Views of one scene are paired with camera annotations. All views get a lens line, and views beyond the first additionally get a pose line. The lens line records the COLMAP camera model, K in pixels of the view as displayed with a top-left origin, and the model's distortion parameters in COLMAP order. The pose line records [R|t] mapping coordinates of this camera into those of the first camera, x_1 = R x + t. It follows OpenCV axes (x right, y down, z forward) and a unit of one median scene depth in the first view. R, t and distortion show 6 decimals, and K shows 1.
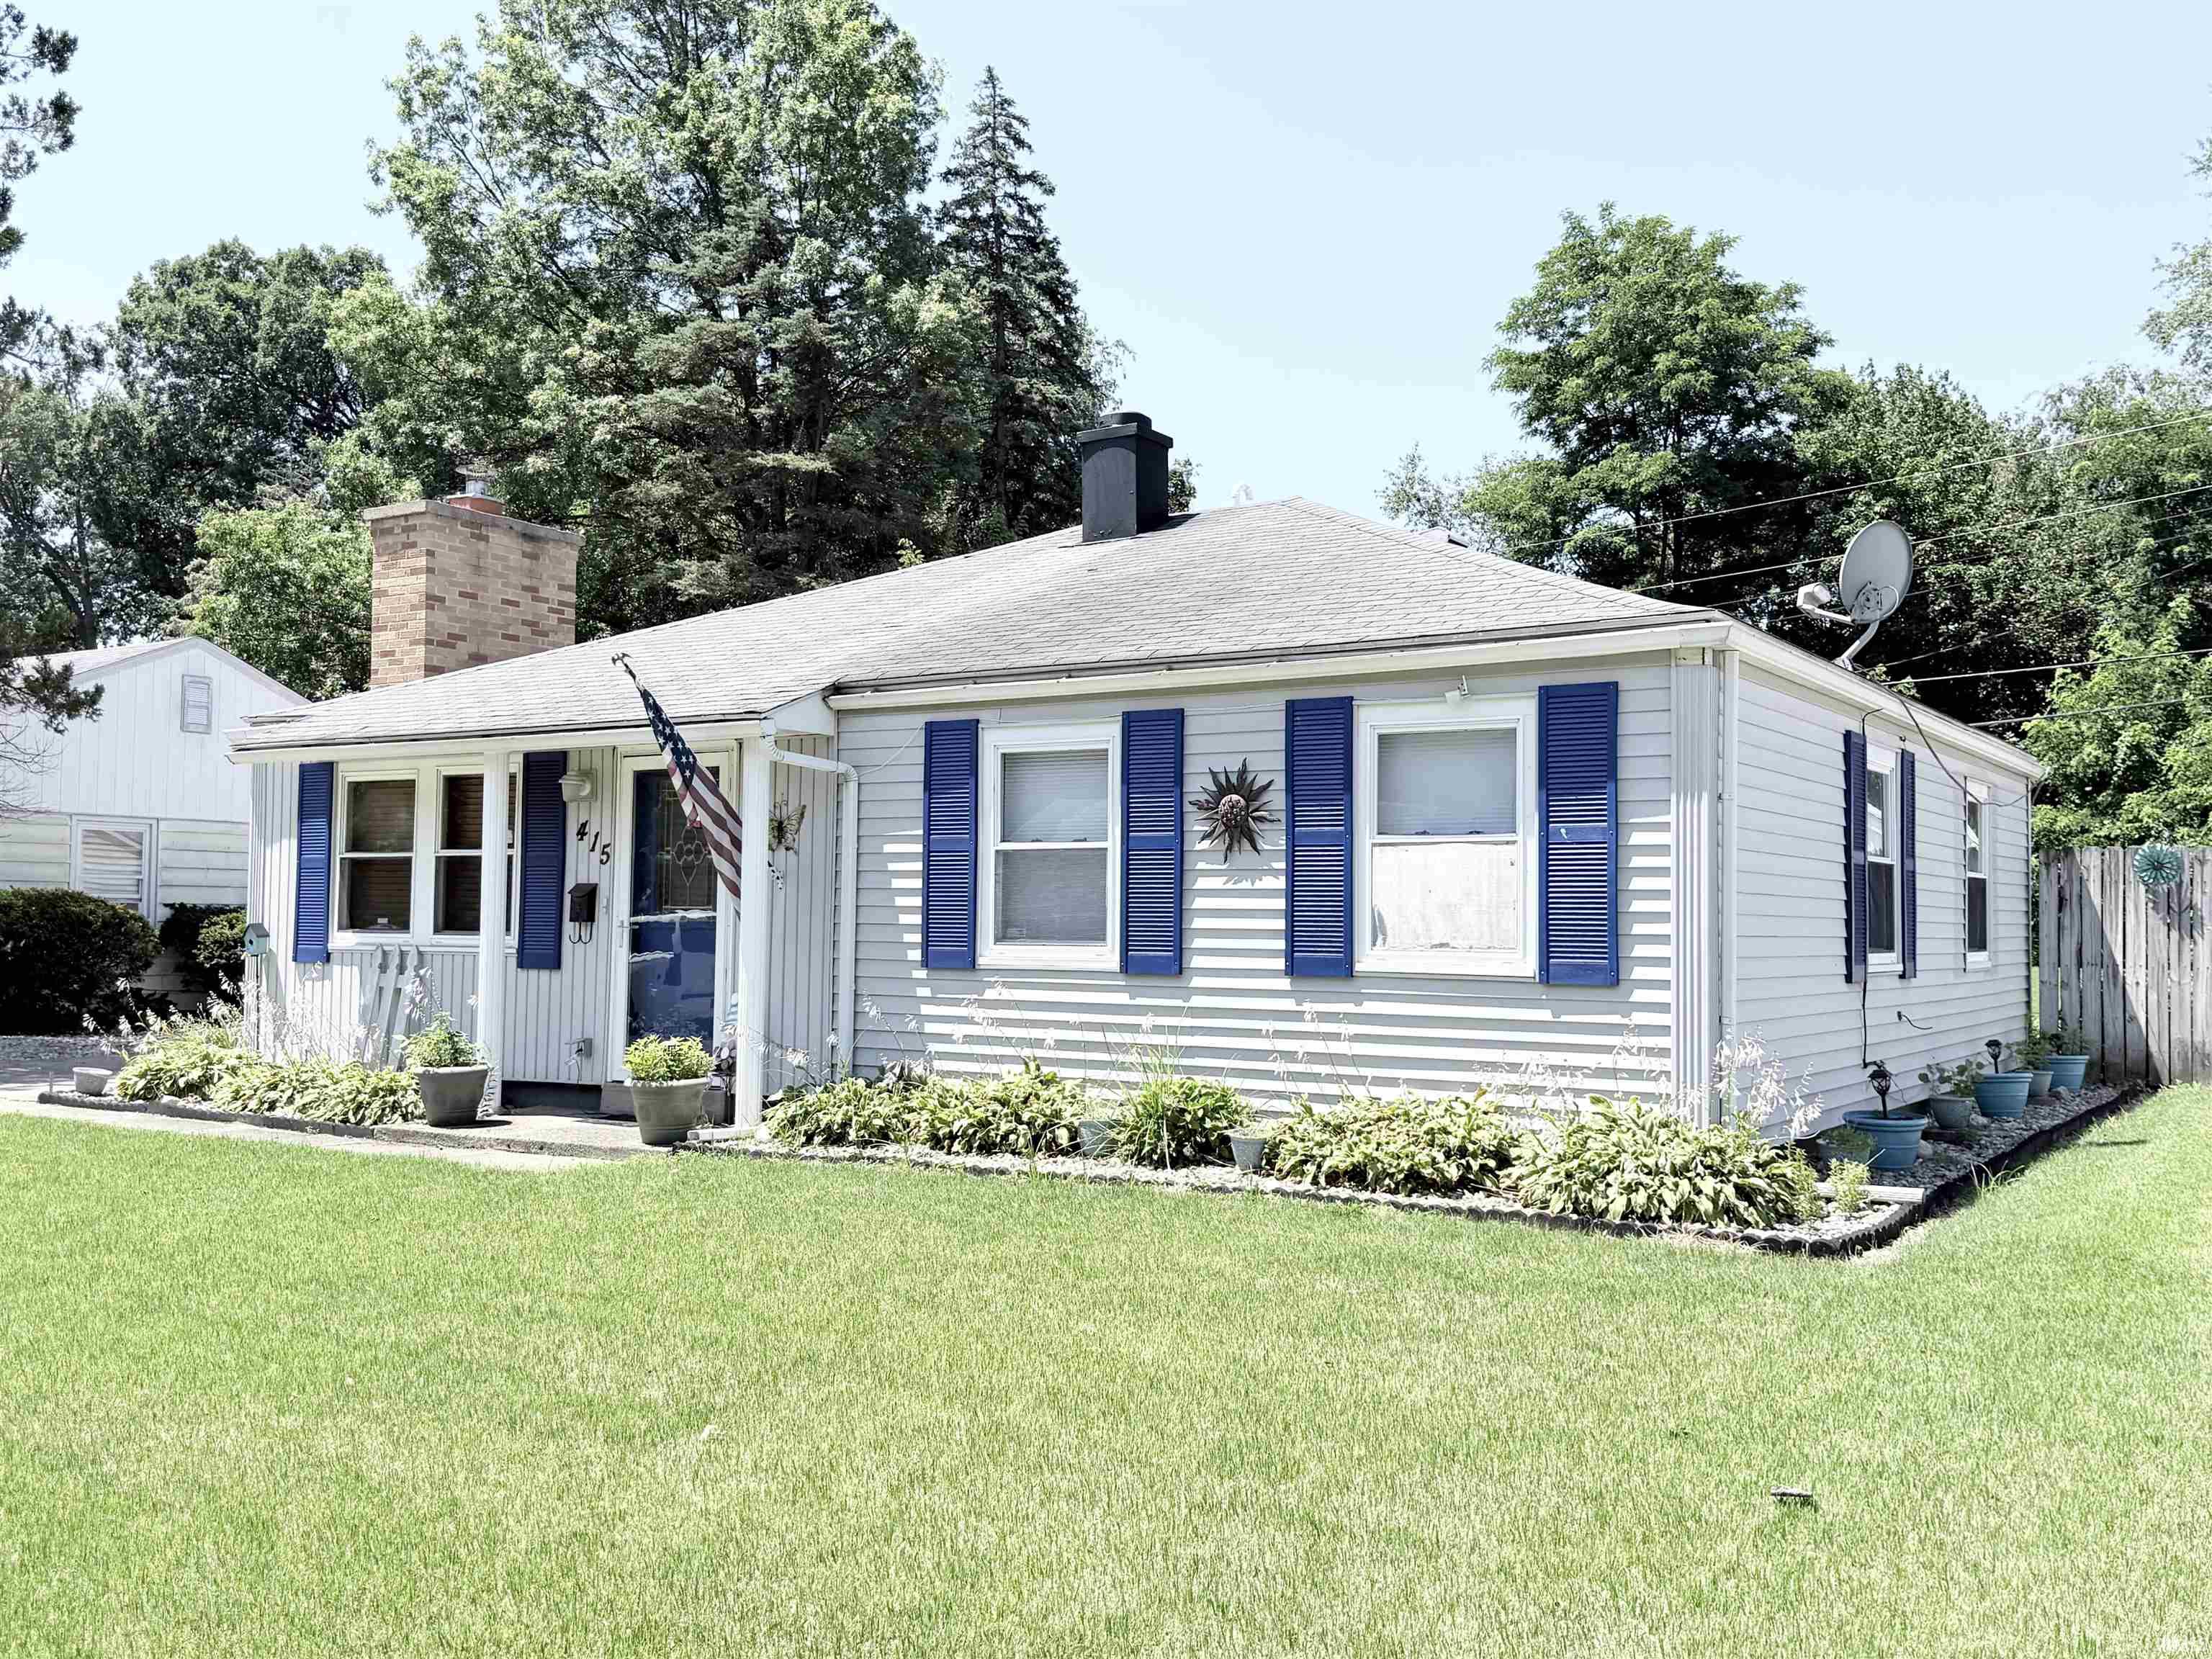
lens RADIAL K [[2019.4, 0, 1116.3], [0, 2019.4, 825.6], [0, 0, 1]] dist [0.147652, -0.244369]
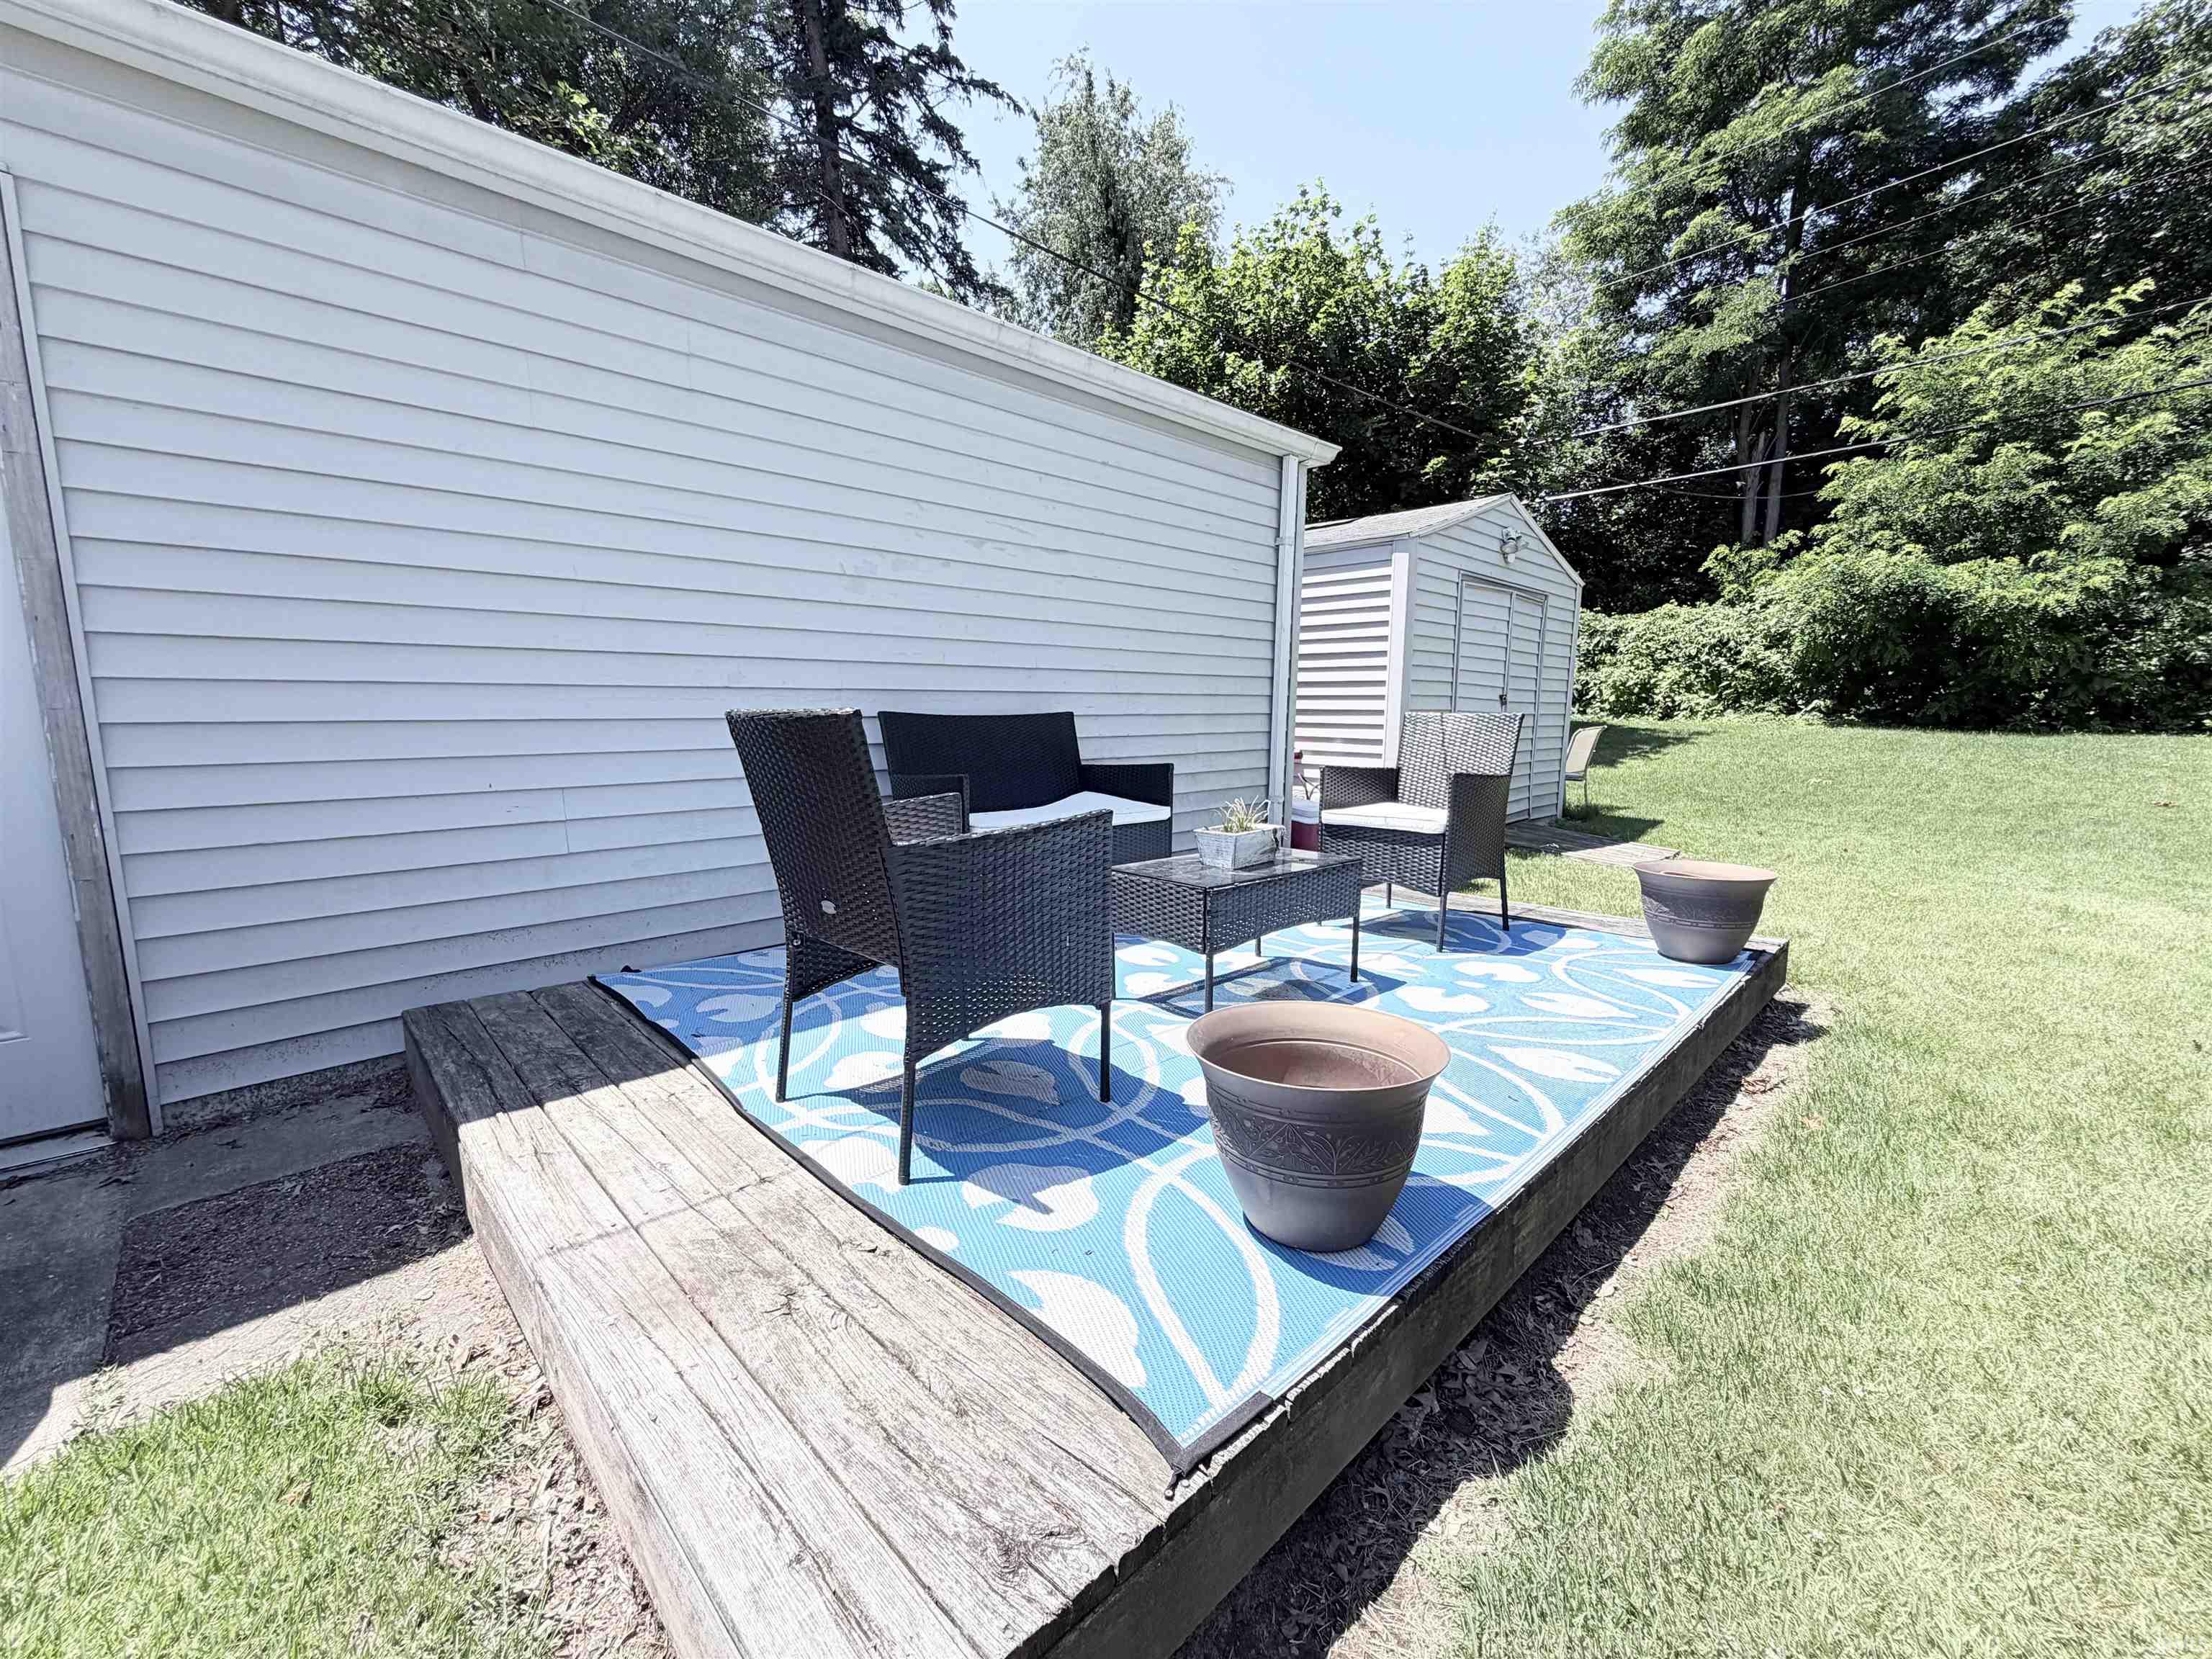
lens RADIAL K [[888.1, 0, 1106.0], [0, 888.1, 829.5], [0, 0, 1]] dist [0.010930, 0.000043]
pose [[0.973676, 0.033358, -0.225483, 0.327703], [0.011388, 0.980879, 0.194287, 0.120800], [0.227653, -0.191740, 0.954678, 2.195314]]
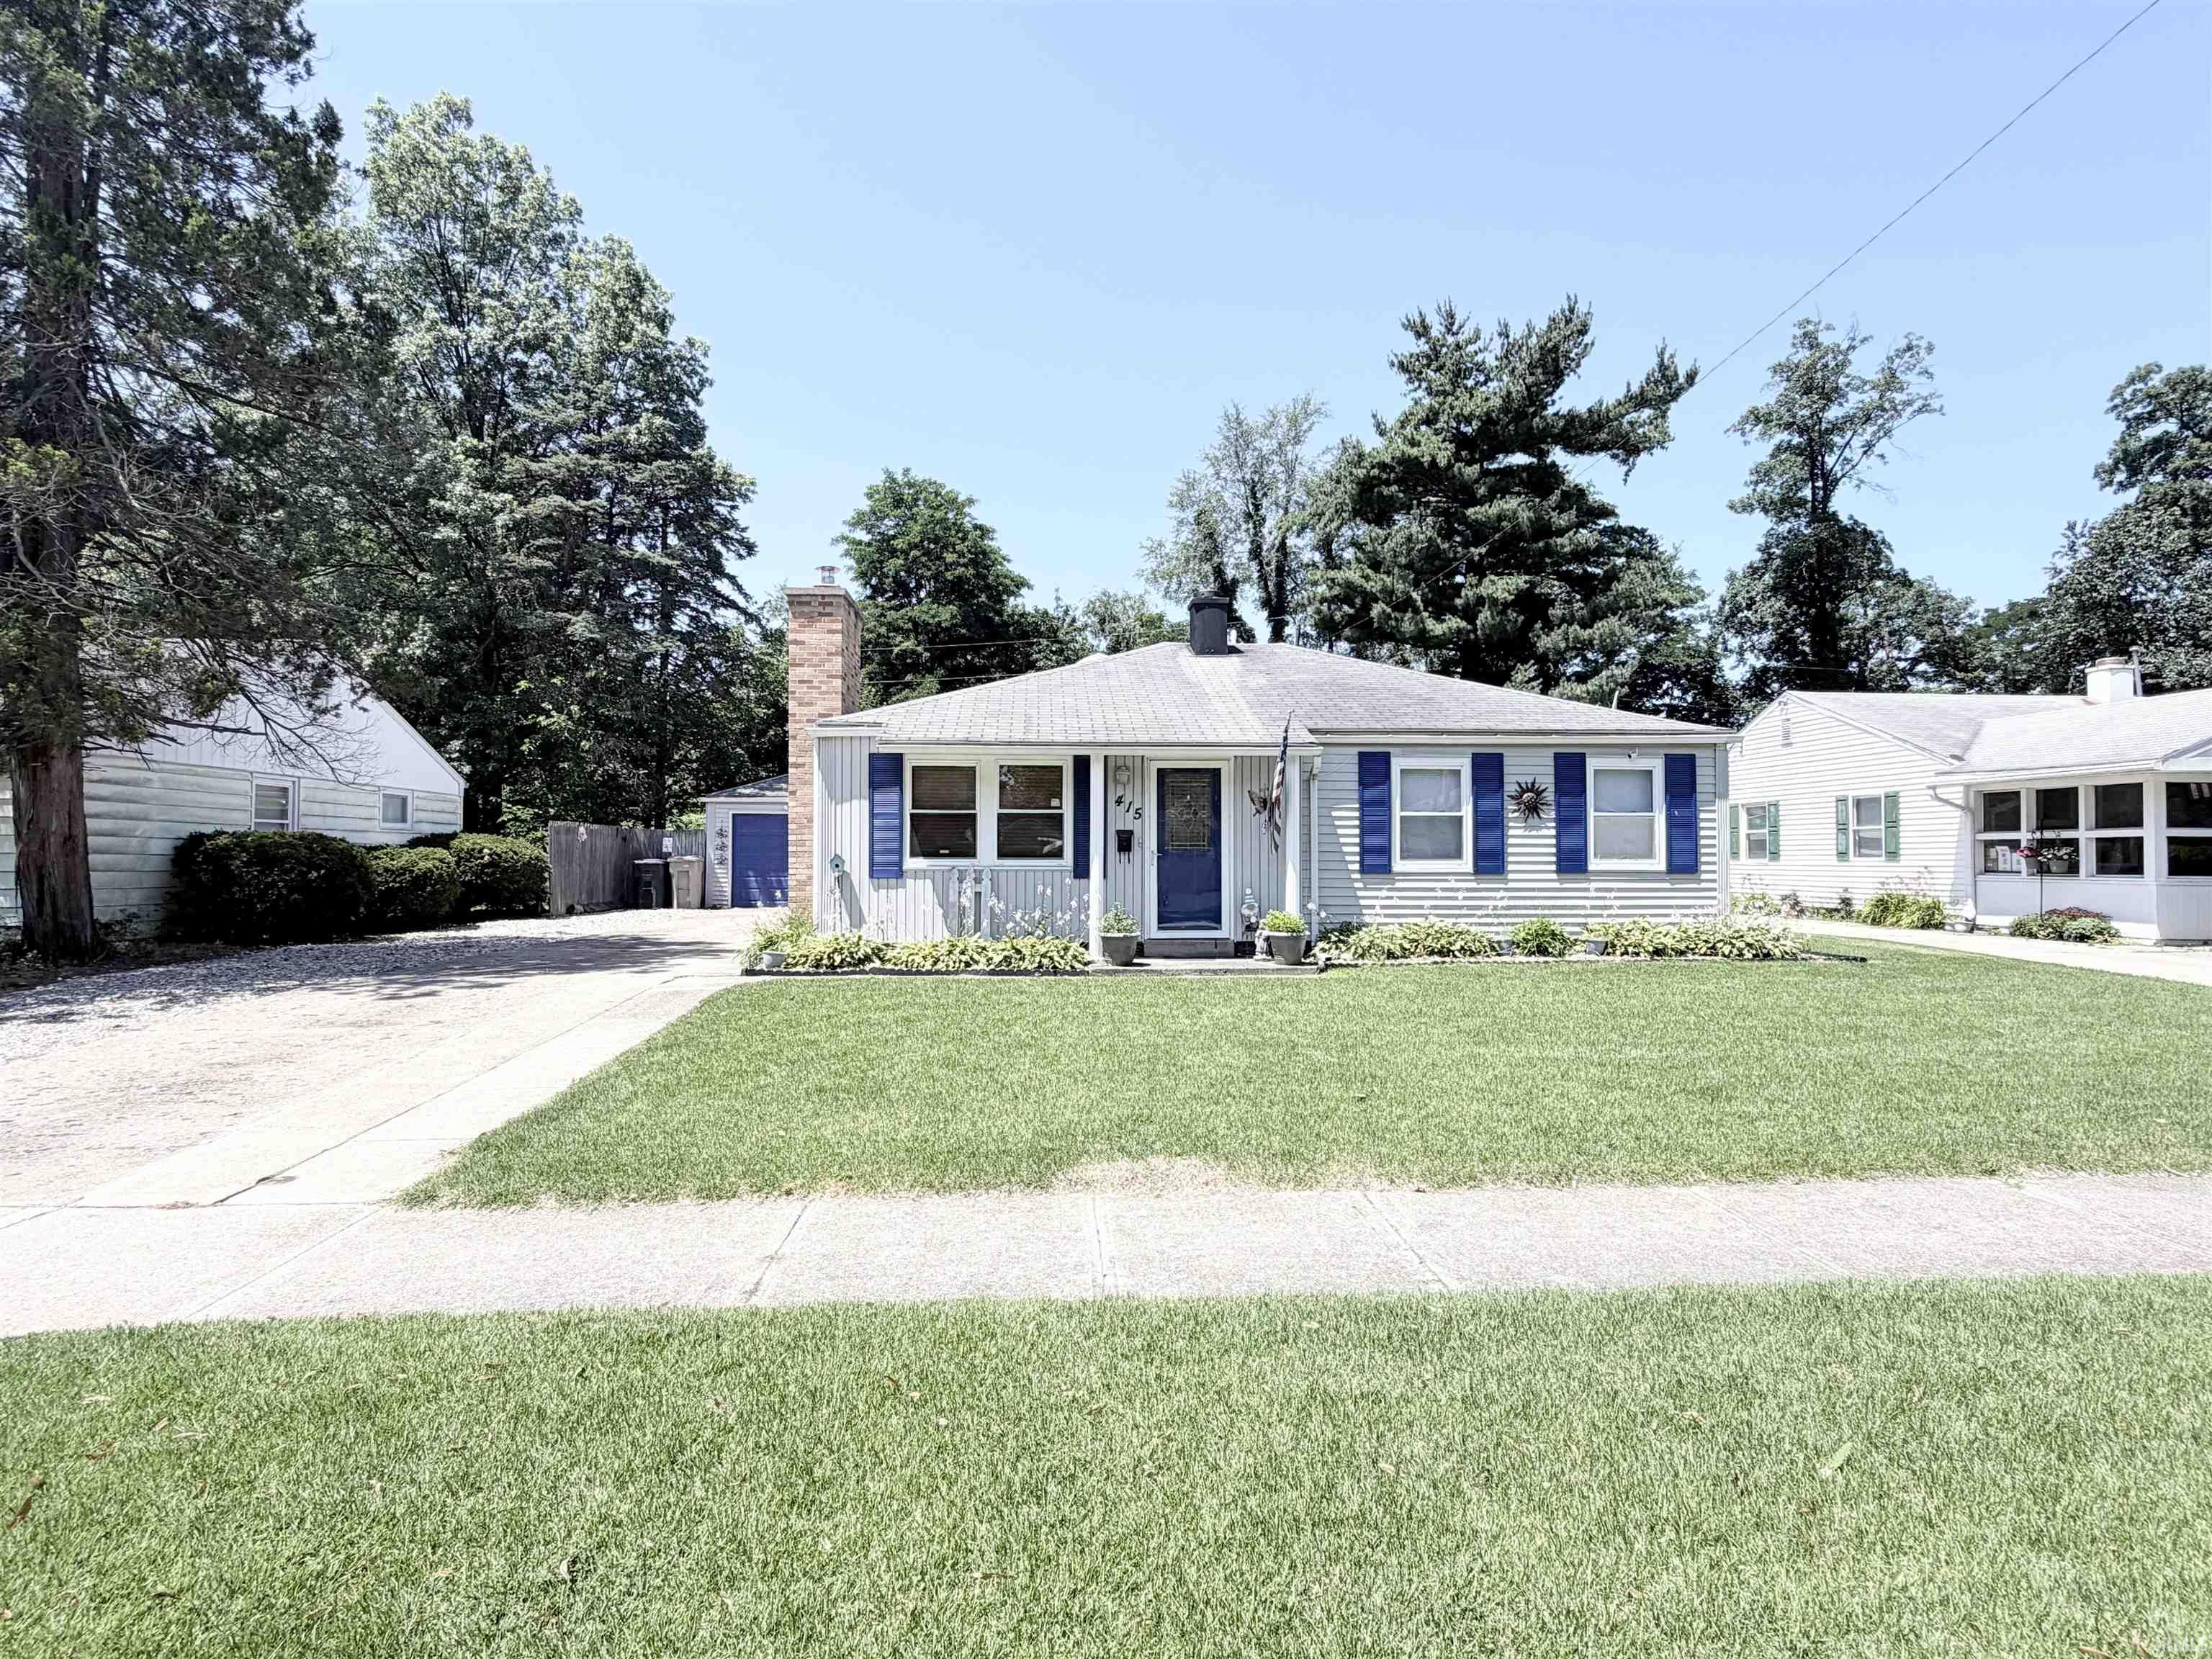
lens RADIAL K [[1138.5, 0, 1106.3], [0, 1138.5, 818.4], [0, 0, 1]] dist [-0.000755, 0.000389]
pose [[0.804321, 0.012607, 0.594061, -0.963710], [-0.021793, 0.999728, 0.008290, 0.011356], [-0.593795, -0.019614, 0.804377, 0.230510]]
